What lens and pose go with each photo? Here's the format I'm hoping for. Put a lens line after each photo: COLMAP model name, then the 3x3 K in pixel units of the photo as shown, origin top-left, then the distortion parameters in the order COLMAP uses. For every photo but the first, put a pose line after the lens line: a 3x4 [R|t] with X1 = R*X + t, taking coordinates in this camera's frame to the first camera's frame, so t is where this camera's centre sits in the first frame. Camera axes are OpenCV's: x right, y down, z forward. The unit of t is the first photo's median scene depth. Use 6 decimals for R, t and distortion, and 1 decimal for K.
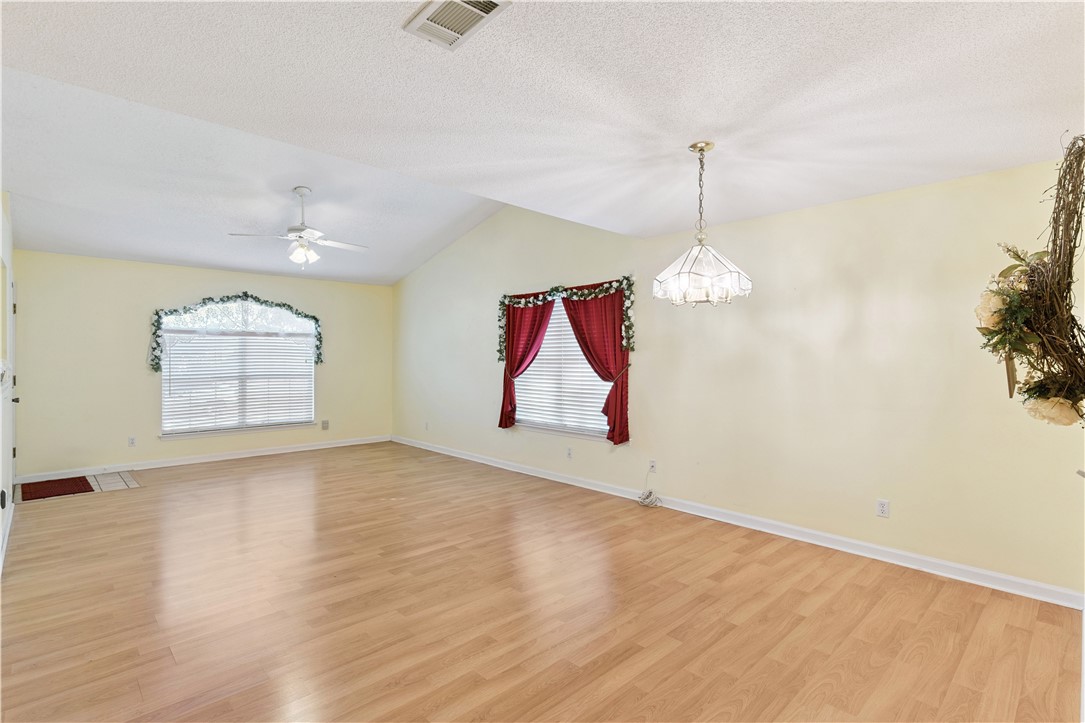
lens RADIAL K [[518.3, 0, 536.1], [0, 518.3, 360.5], [0, 0, 1]] dist [0.000296, -0.000153]
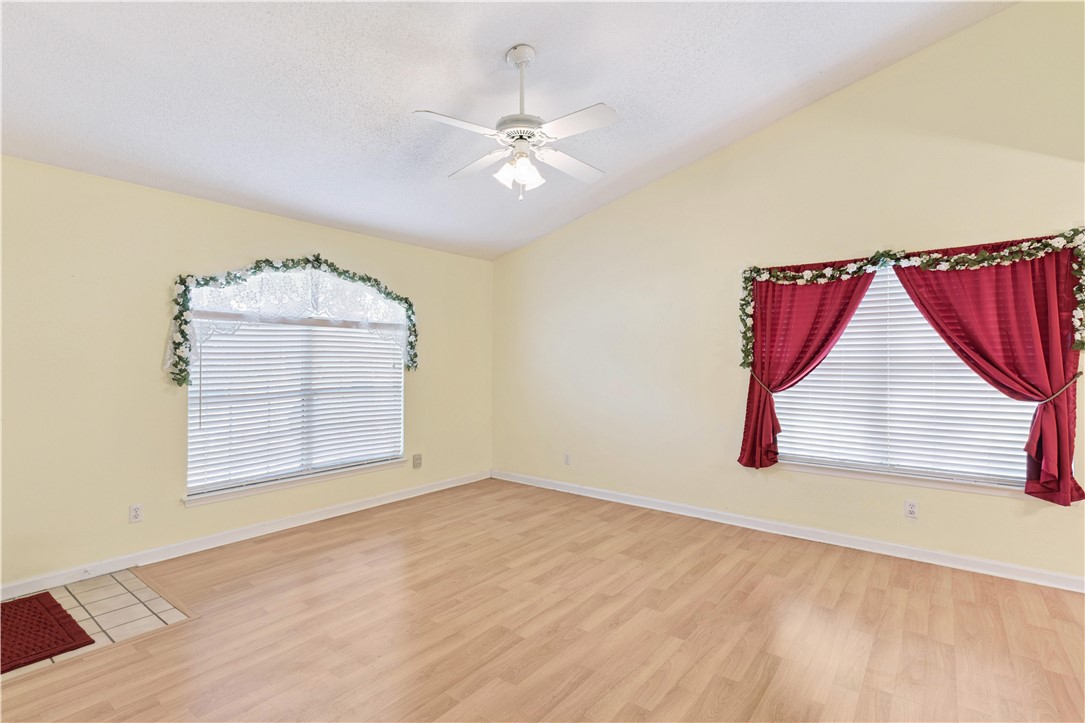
lens RADIAL K [[518.3, 0, 548.0], [0, 518.3, 358.5], [0, 0, 1]] dist [0.000296, -0.000153]
pose [[0.988967, 0.002421, 0.148119, -0.417005], [-0.000871, 0.999944, -0.010534, -0.001903], [-0.148137, 0.010288, 0.988913, 0.380790]]
